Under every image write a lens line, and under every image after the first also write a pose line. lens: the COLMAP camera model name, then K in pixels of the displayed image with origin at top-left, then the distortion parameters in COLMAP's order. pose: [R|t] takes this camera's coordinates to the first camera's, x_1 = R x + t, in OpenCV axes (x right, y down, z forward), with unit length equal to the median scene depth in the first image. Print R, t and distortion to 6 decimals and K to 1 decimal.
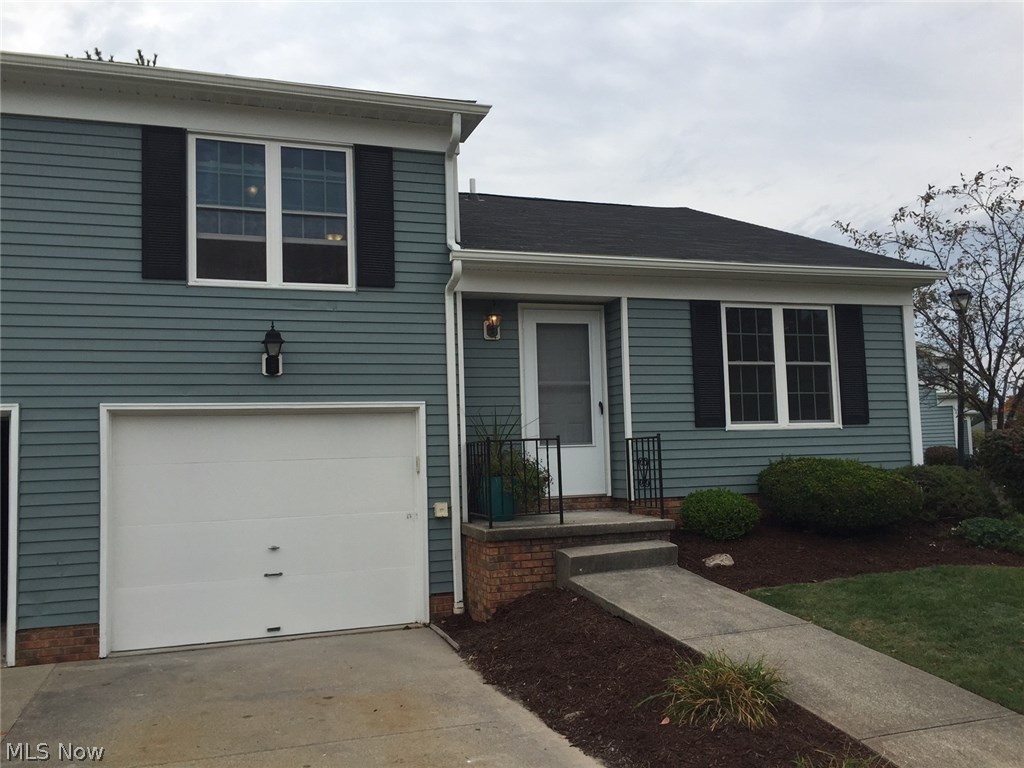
lens RADIAL K [[898.6, 0, 514.8], [0, 898.6, 381.2], [0, 0, 1]] dist [0.085879, -0.123043]
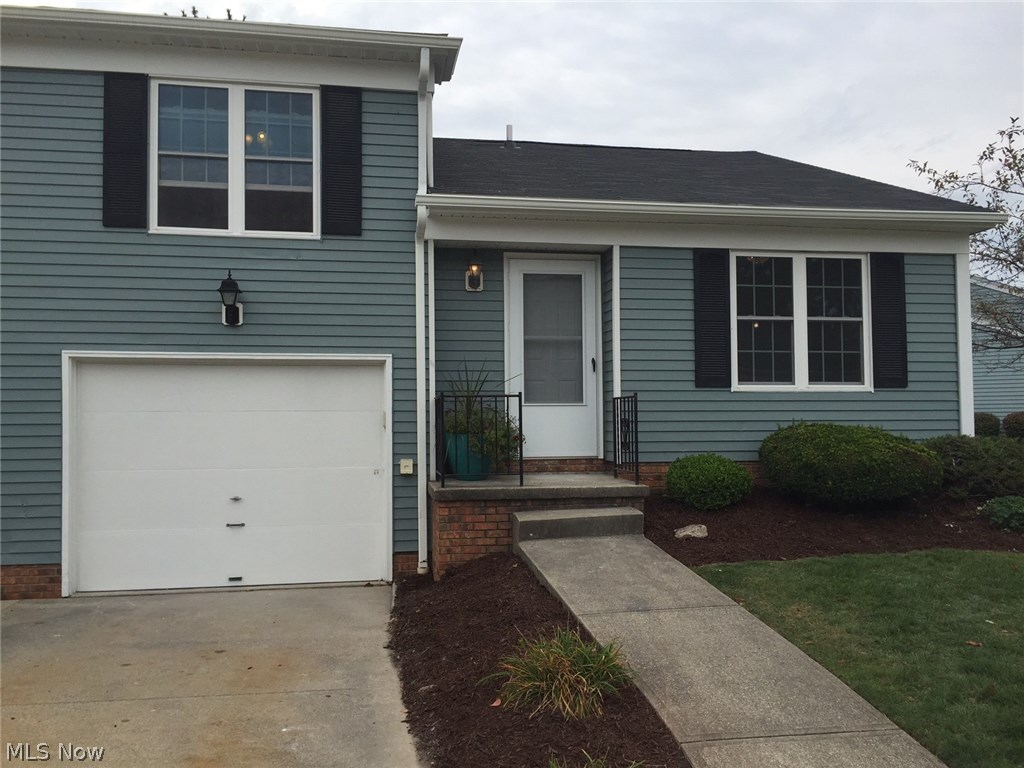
lens RADIAL K [[898.6, 0, 505.0], [0, 898.6, 383.8], [0, 0, 1]] dist [0.085879, -0.123043]
pose [[0.986016, 0.019624, -0.165492, 0.180371], [-0.011770, 0.998763, 0.048306, 0.006026], [0.166236, -0.045683, 0.985027, 0.068834]]
